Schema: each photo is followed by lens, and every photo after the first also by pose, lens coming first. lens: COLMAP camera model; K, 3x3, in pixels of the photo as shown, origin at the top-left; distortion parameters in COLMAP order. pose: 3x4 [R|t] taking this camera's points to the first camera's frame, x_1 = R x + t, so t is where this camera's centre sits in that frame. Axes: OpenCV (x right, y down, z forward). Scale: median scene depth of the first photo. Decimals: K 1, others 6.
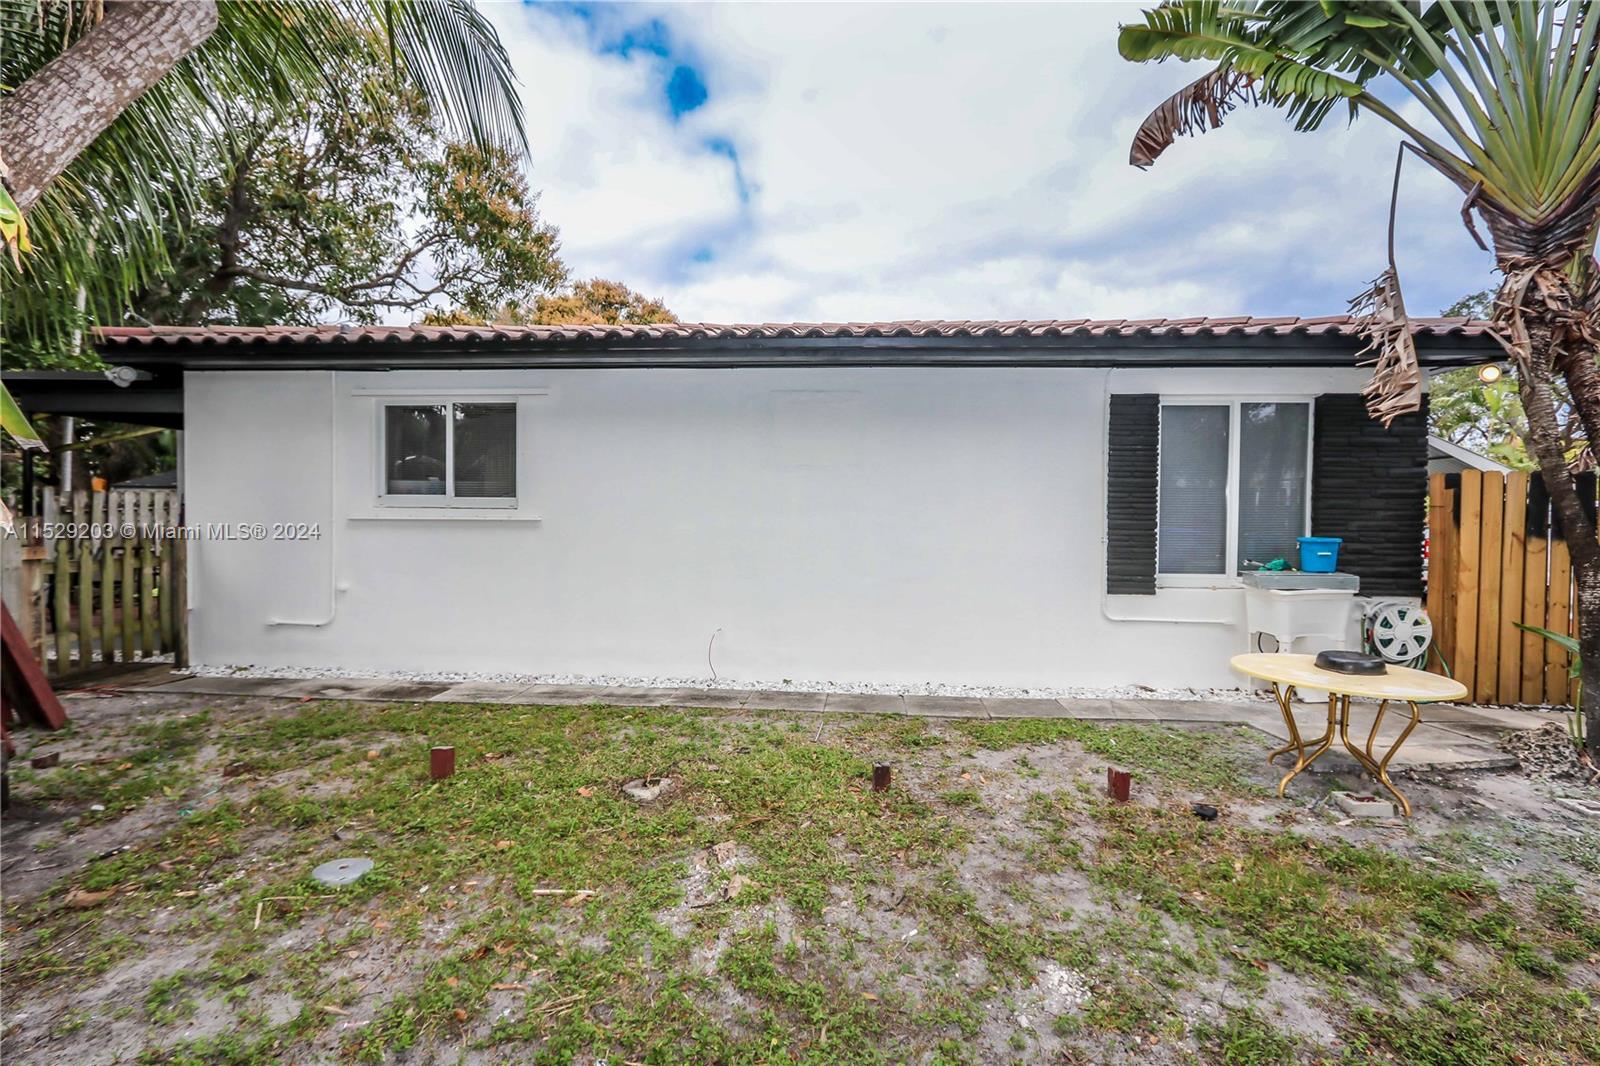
lens RADIAL K [[740.8, 0, 809.7], [0, 740.8, 530.0], [0, 0, 1]] dist [-0.014722, -0.000116]
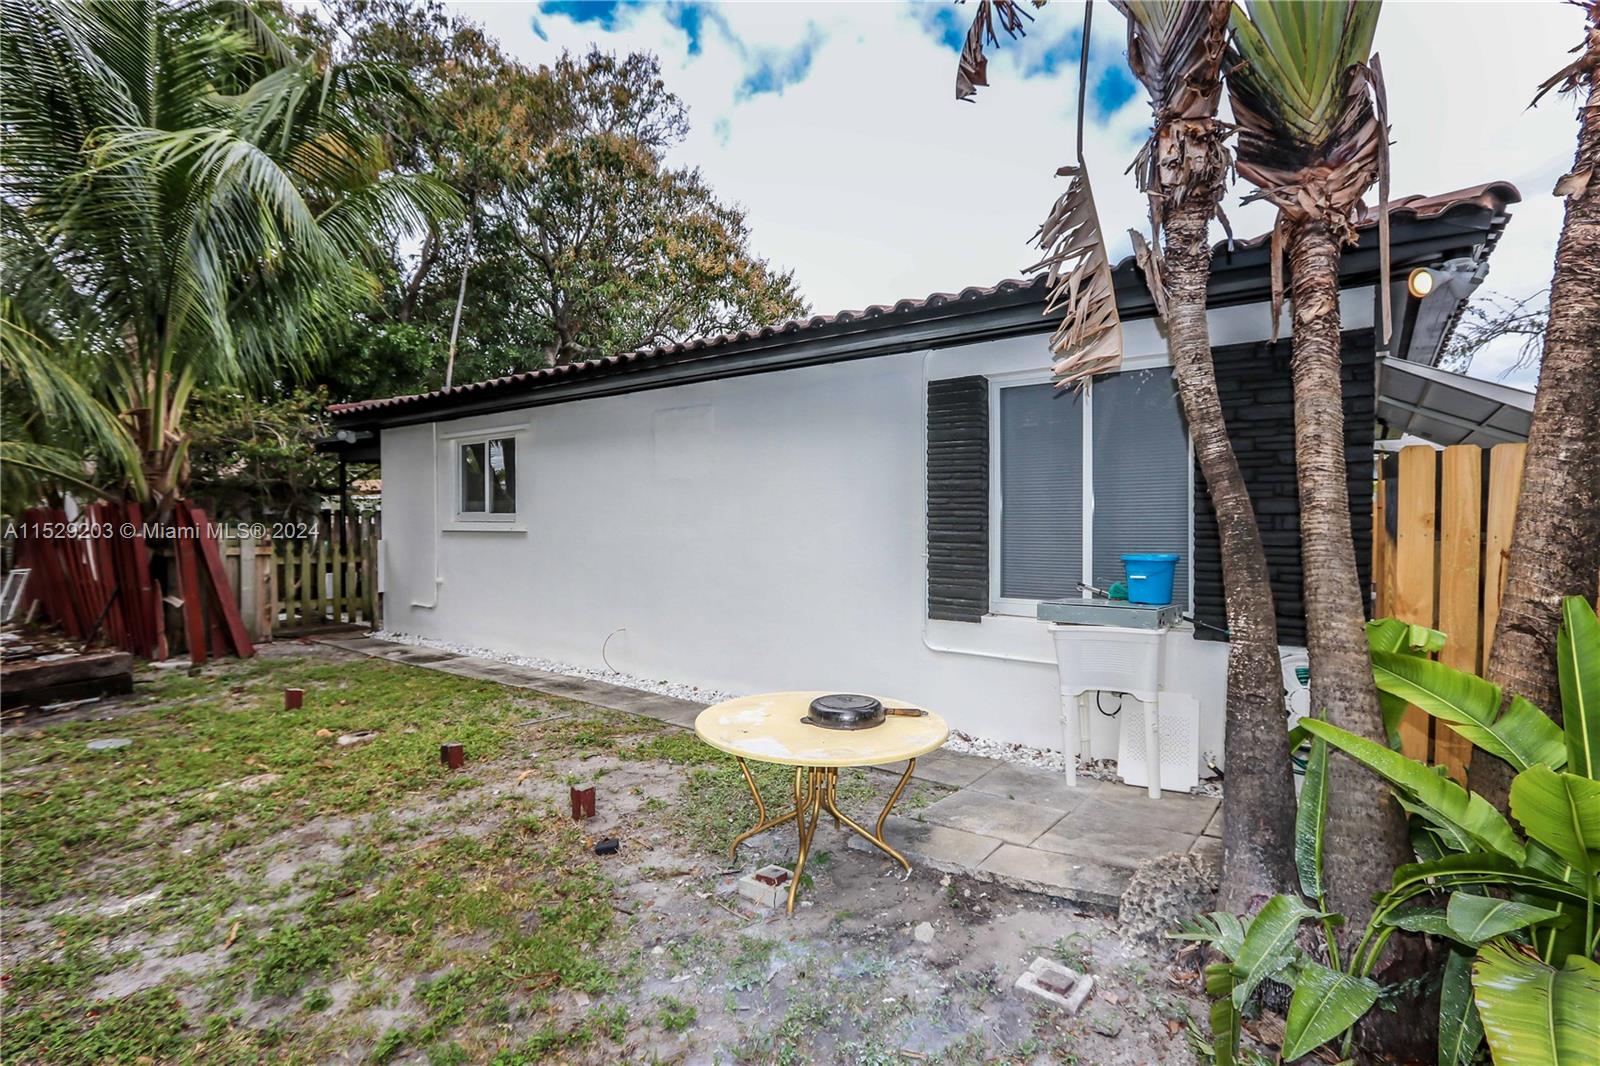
lens RADIAL K [[740.8, 0, 809.7], [0, 740.8, 530.0], [0, 0, 1]] dist [-0.014722, -0.000116]
pose [[0.854253, -0.000989, -0.519856, 0.731462], [-0.010449, 0.999764, -0.019072, 0.003943], [0.519752, 0.021725, 0.854041, 0.203677]]
